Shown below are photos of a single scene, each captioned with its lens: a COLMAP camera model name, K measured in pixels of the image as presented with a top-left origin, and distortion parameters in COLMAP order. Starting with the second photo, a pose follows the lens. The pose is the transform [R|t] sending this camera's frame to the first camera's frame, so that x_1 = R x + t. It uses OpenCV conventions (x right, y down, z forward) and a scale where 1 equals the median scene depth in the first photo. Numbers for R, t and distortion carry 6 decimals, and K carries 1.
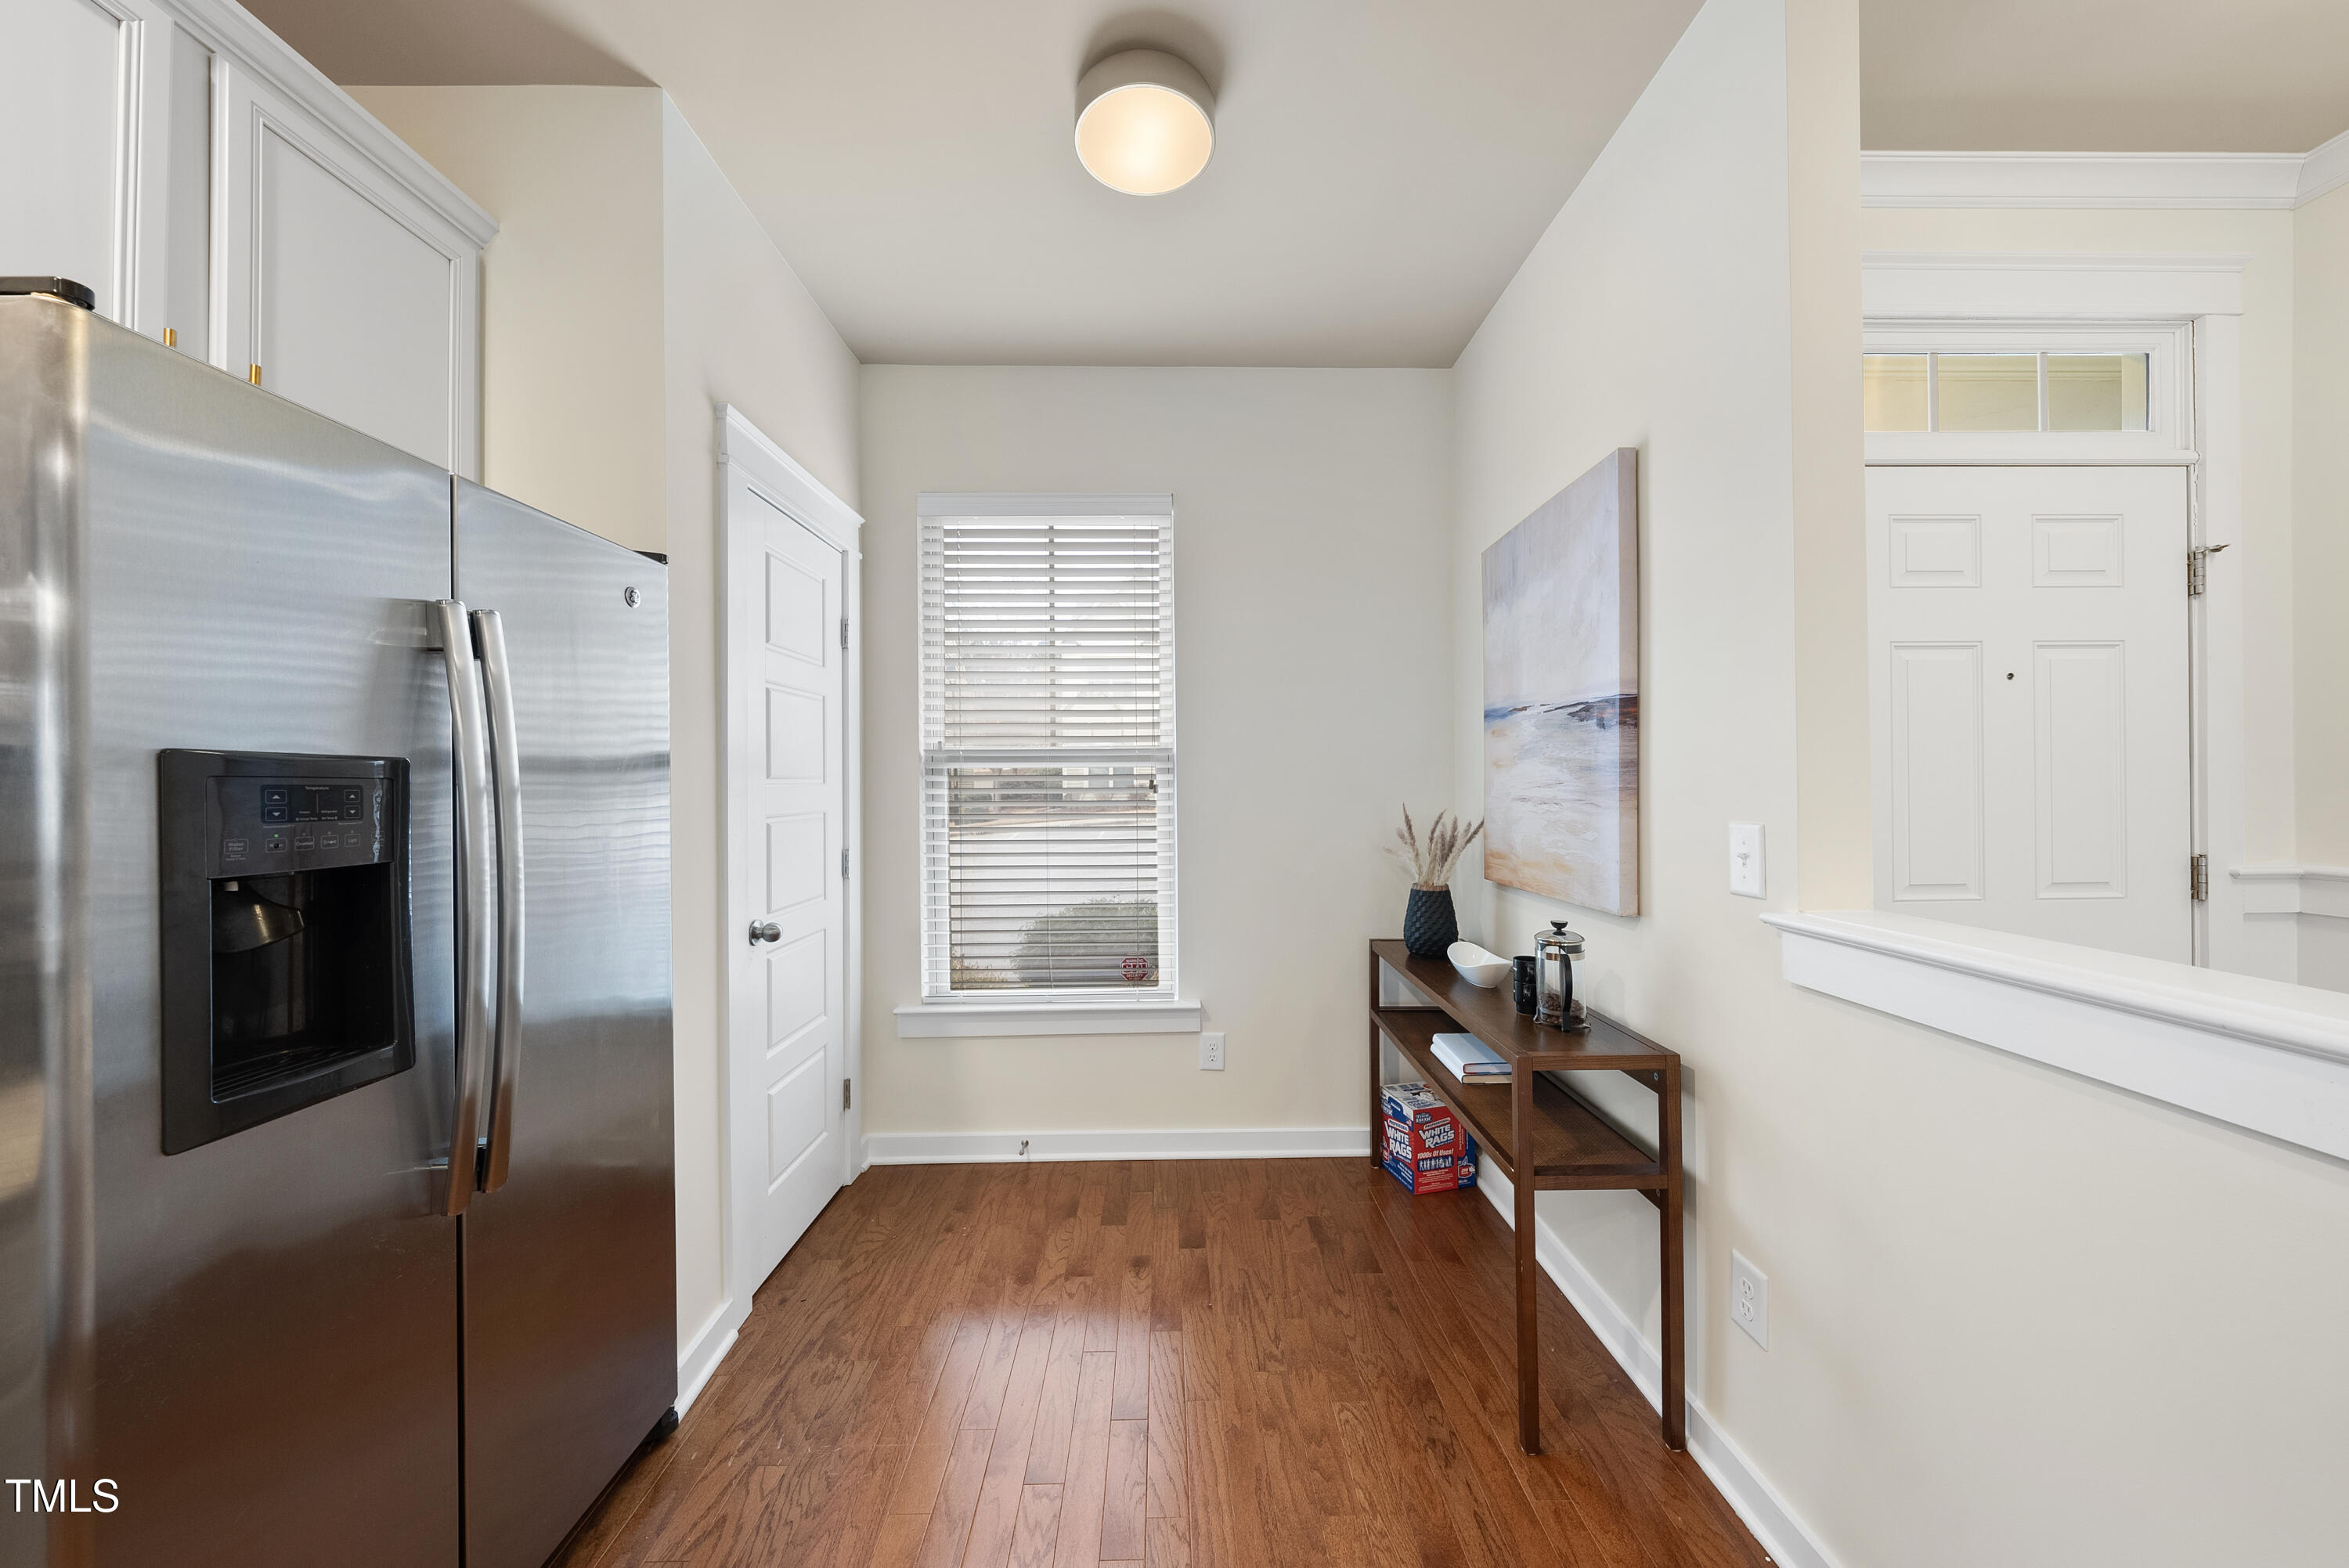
lens RADIAL K [[813.3, 0, 1174.5], [0, 813.3, 784.0], [0, 0, 1]] dist [-0.001391, -0.000084]
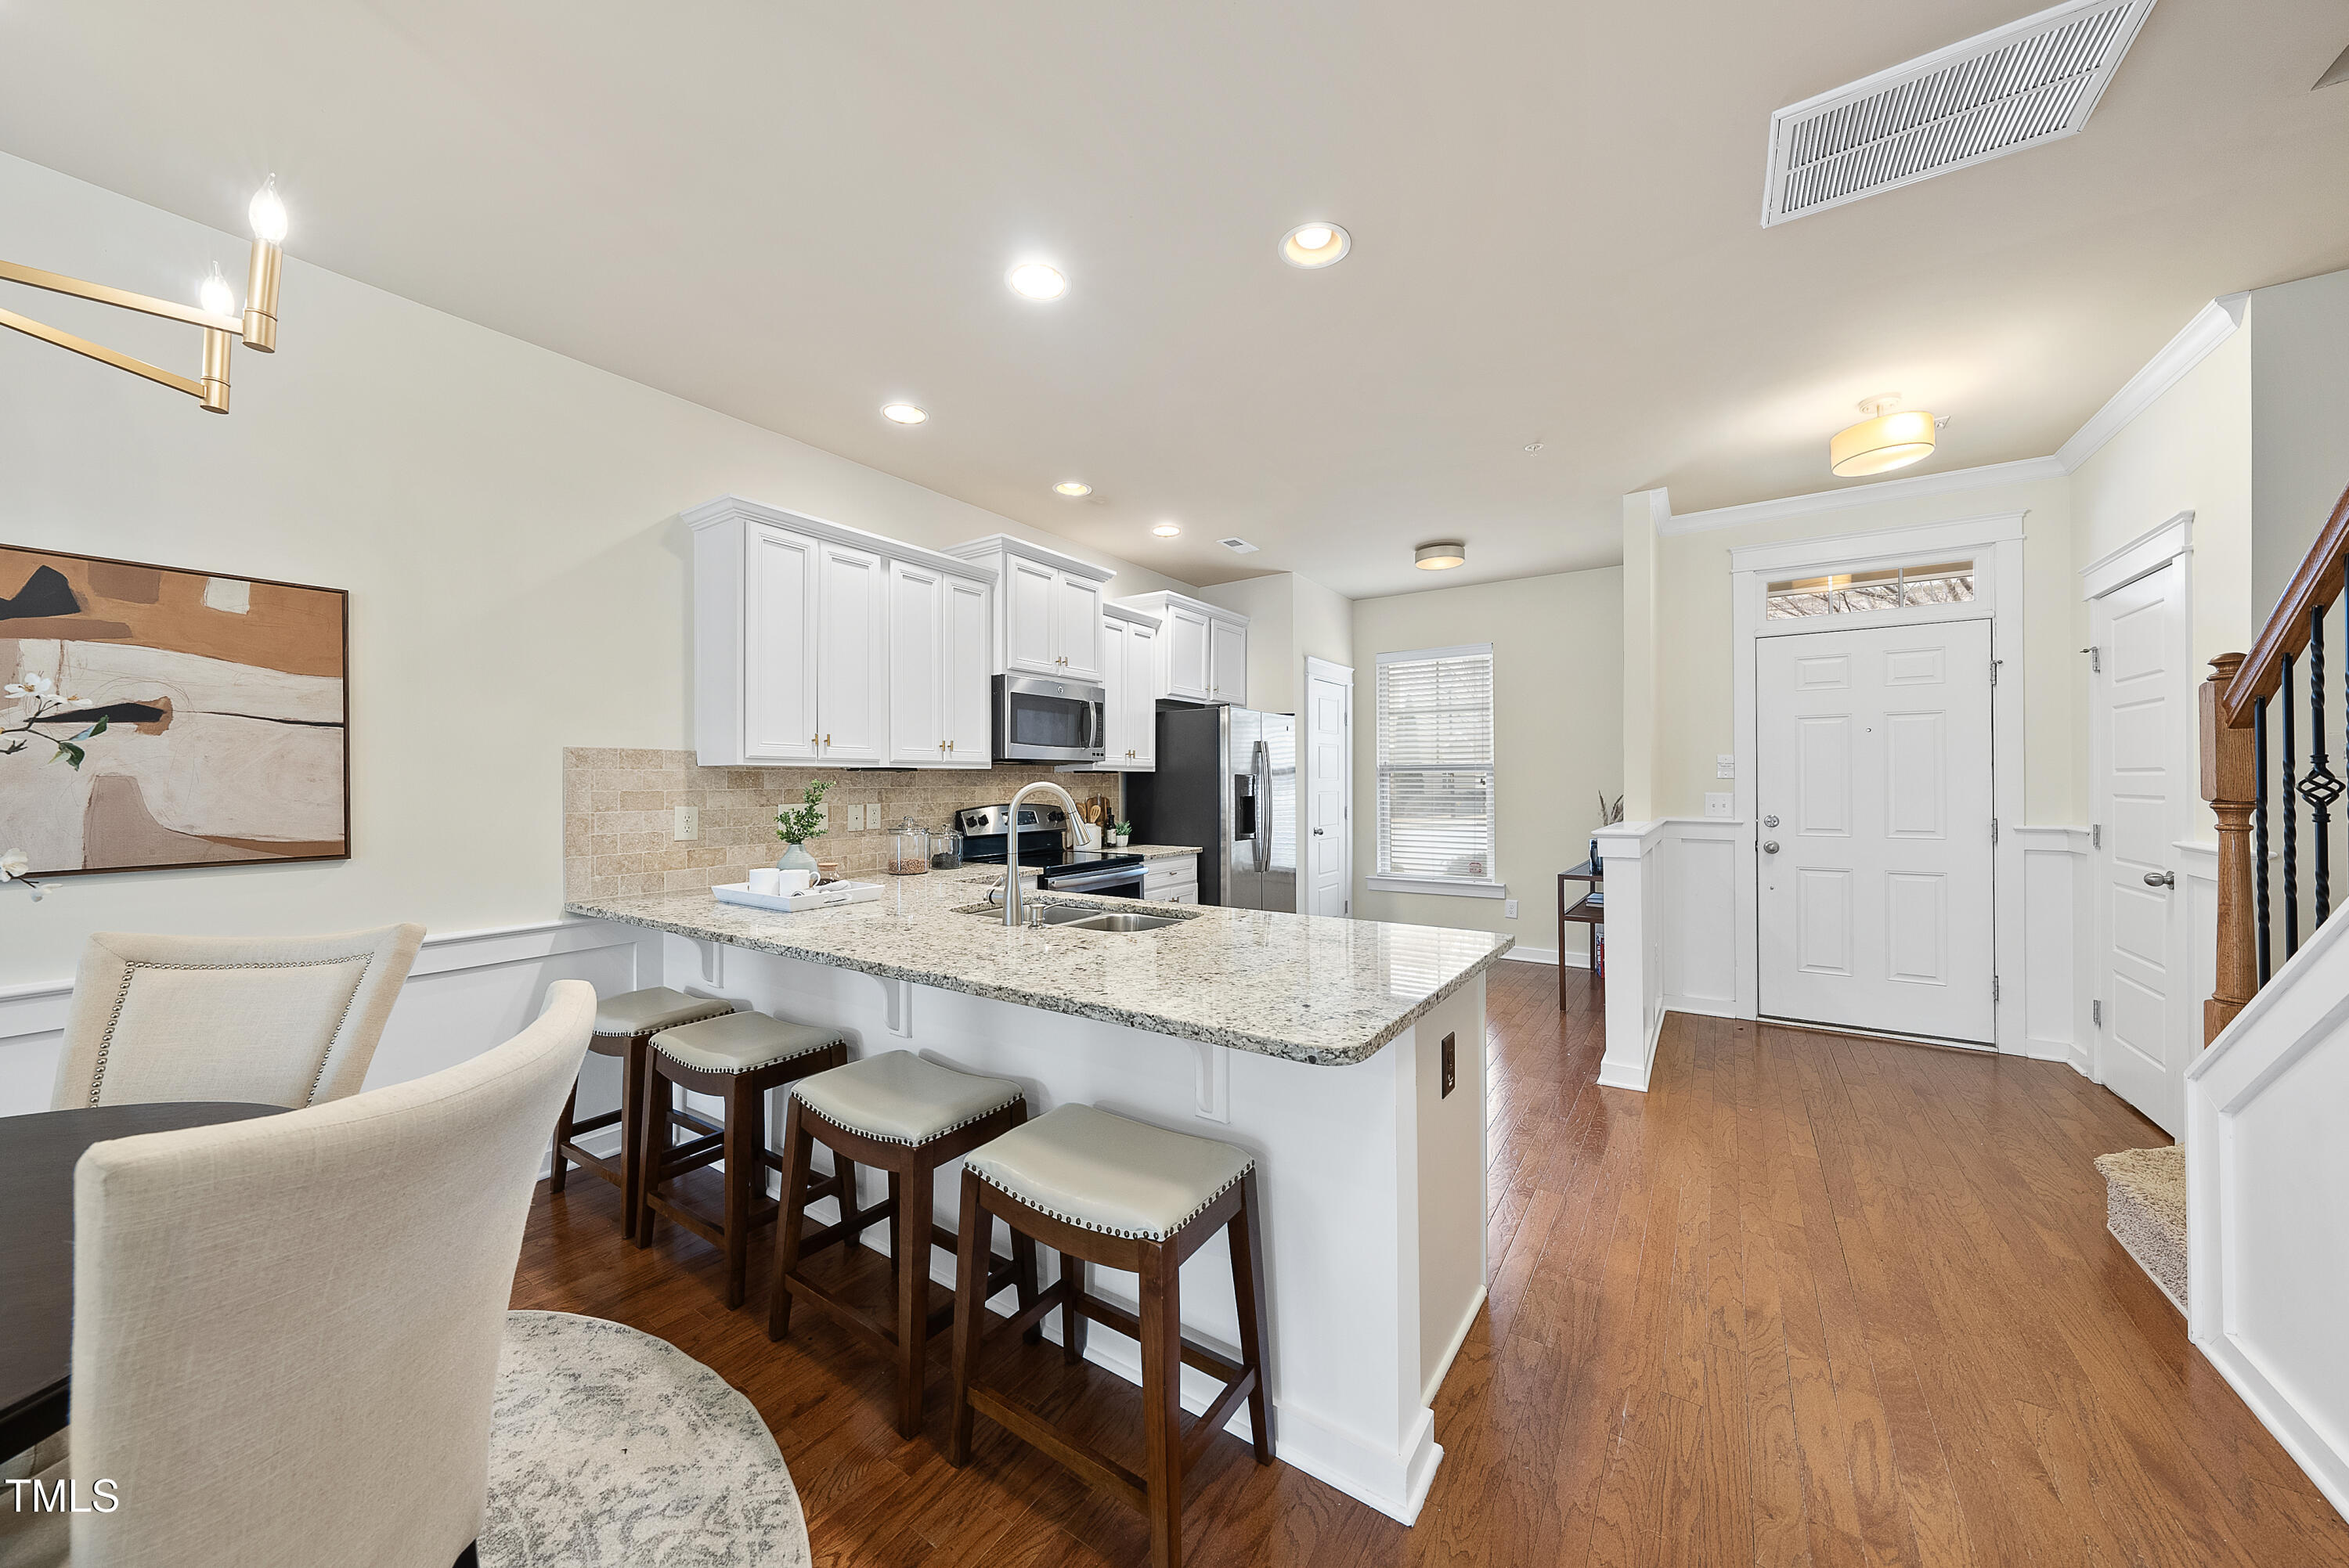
lens RADIAL K [[812.8, 0, 1183.2], [0, 812.8, 780.9], [0, 0, 1]] dist [-0.001589, -0.000117]
pose [[0.825044, 0.002475, -0.565062, 0.744495], [-0.003159, 0.999995, -0.000233, 0.003323], [0.565059, 0.001977, 0.825048, -1.686096]]
